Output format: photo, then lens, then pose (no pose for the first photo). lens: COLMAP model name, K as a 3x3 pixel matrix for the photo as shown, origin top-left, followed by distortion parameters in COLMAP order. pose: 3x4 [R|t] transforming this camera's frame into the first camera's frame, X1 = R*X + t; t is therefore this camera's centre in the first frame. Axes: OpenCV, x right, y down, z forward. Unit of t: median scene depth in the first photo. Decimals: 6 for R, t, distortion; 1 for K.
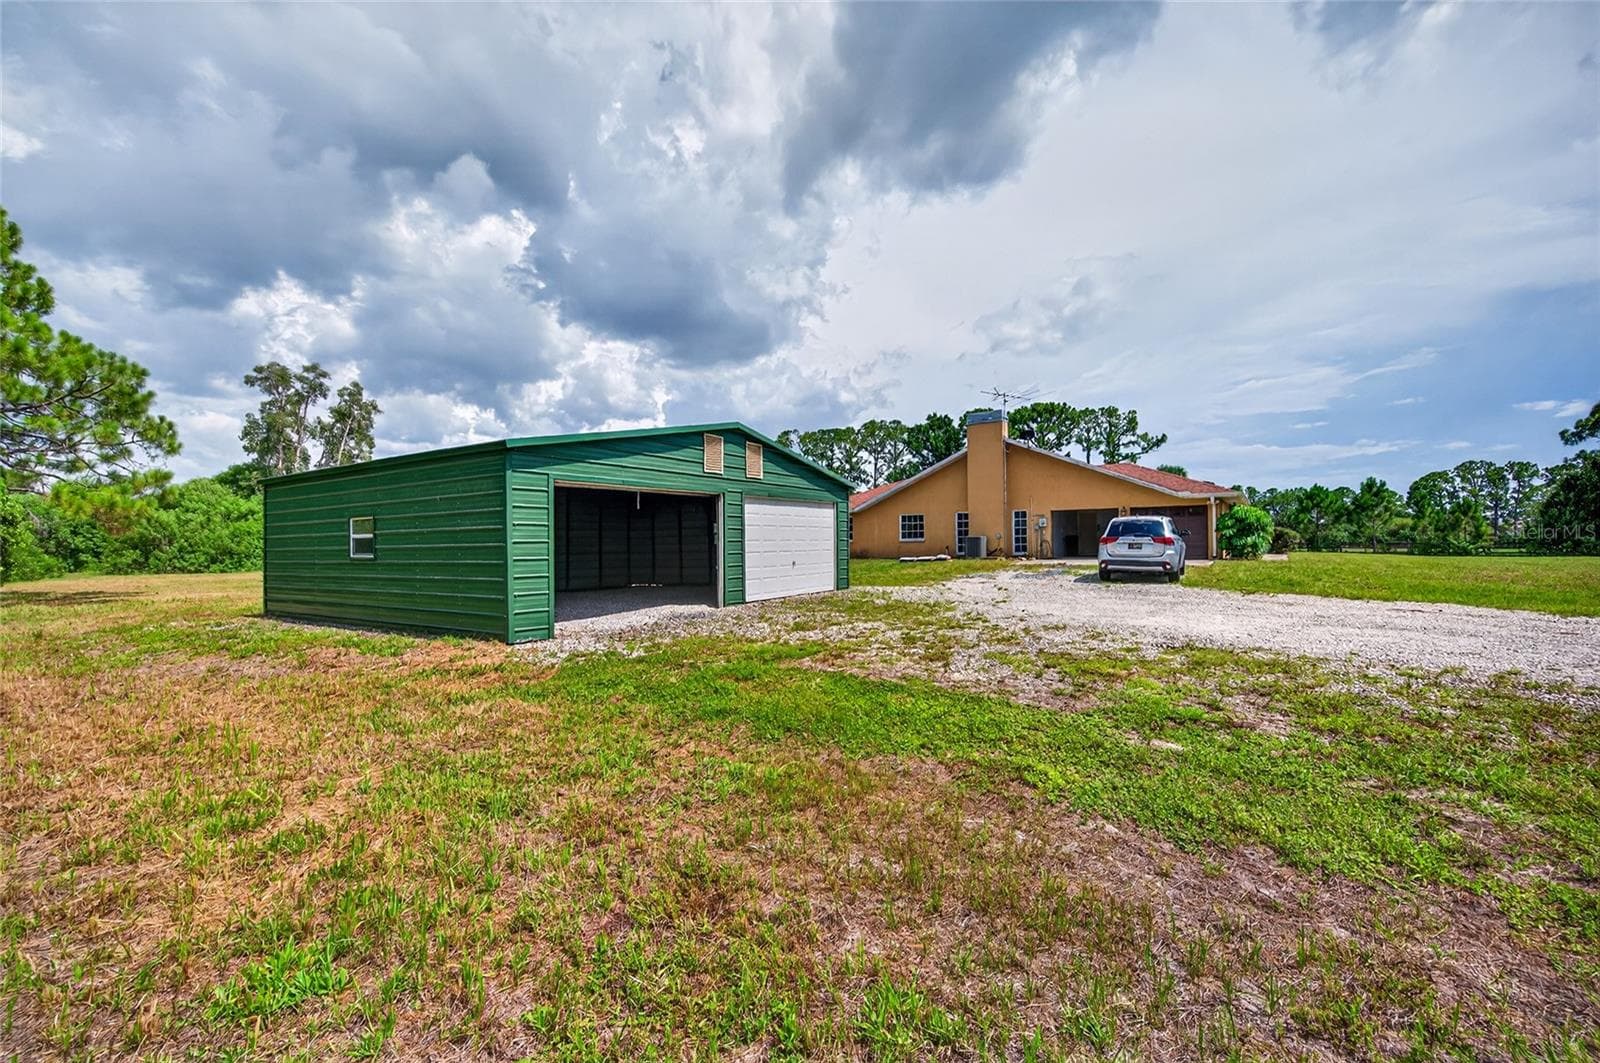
lens RADIAL K [[679.2, 0, 800.0], [0, 679.2, 531.5], [0, 0, 1]] dist [-0.001918, -0.000115]
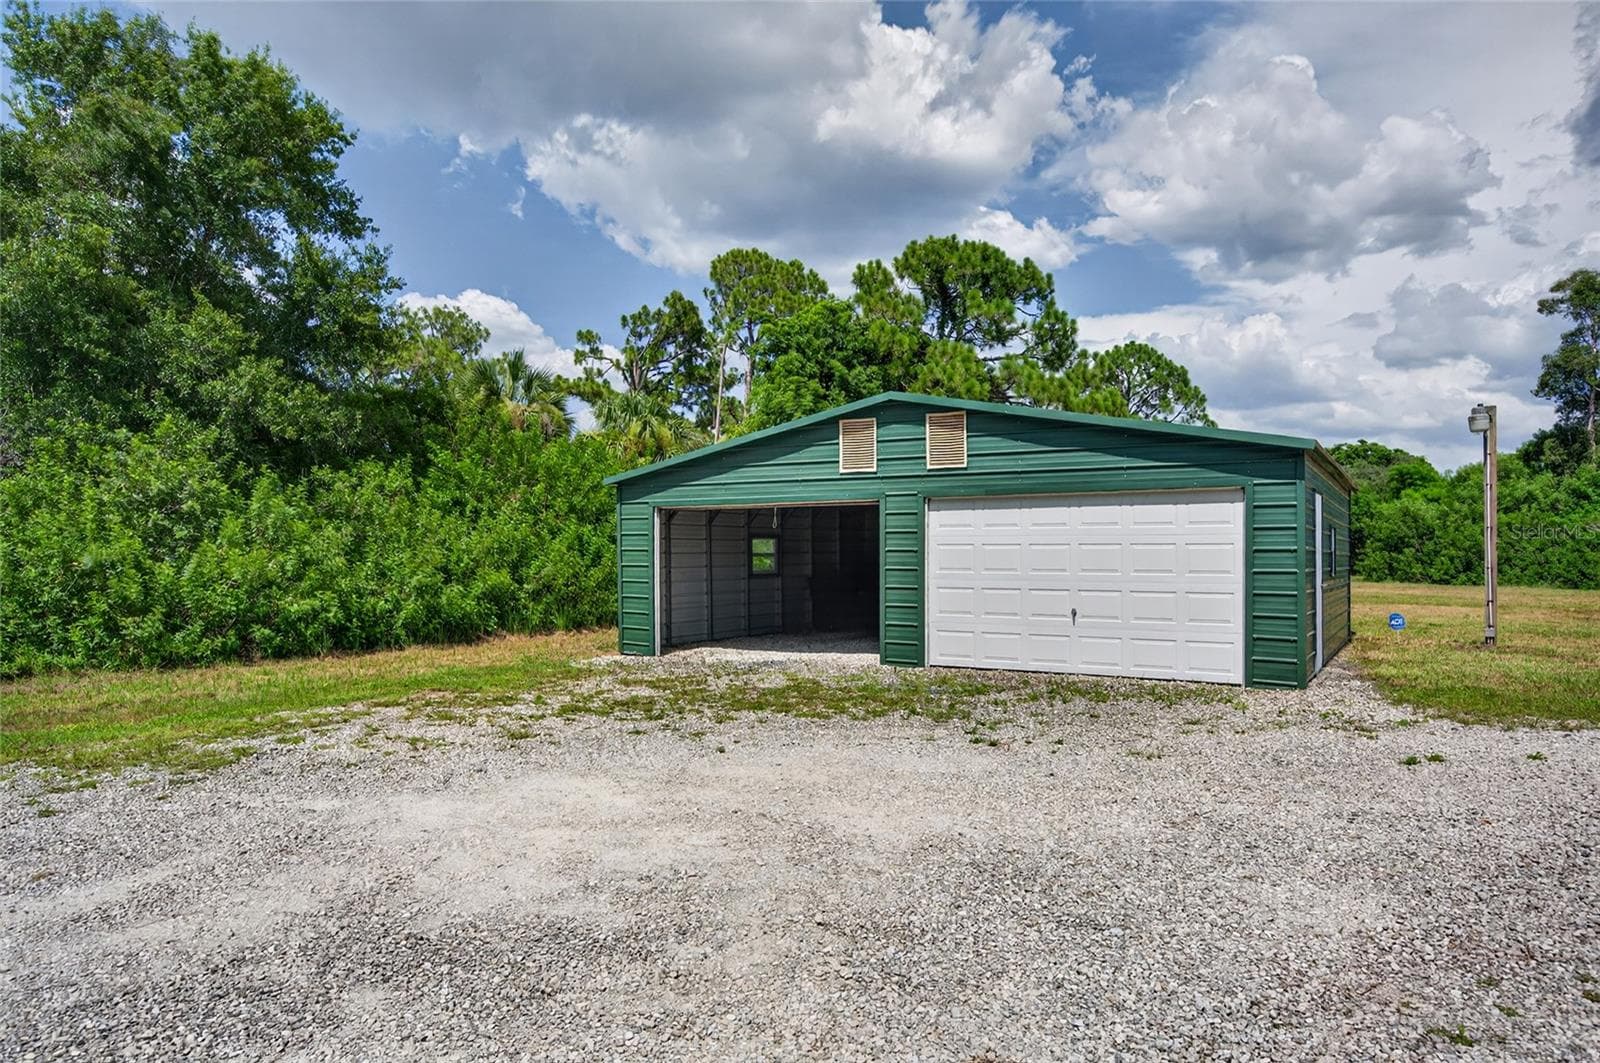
lens RADIAL K [[1097.1, 0, 800.0], [0, 1097.1, 531.5], [0, 0, 1]] dist [-0.000304, -0.000368]
pose [[0.039110, -0.005175, -0.999222, 0.232041], [0.013451, 0.999899, -0.004652, -0.004558], [0.999144, -0.013258, 0.039175, 0.205519]]
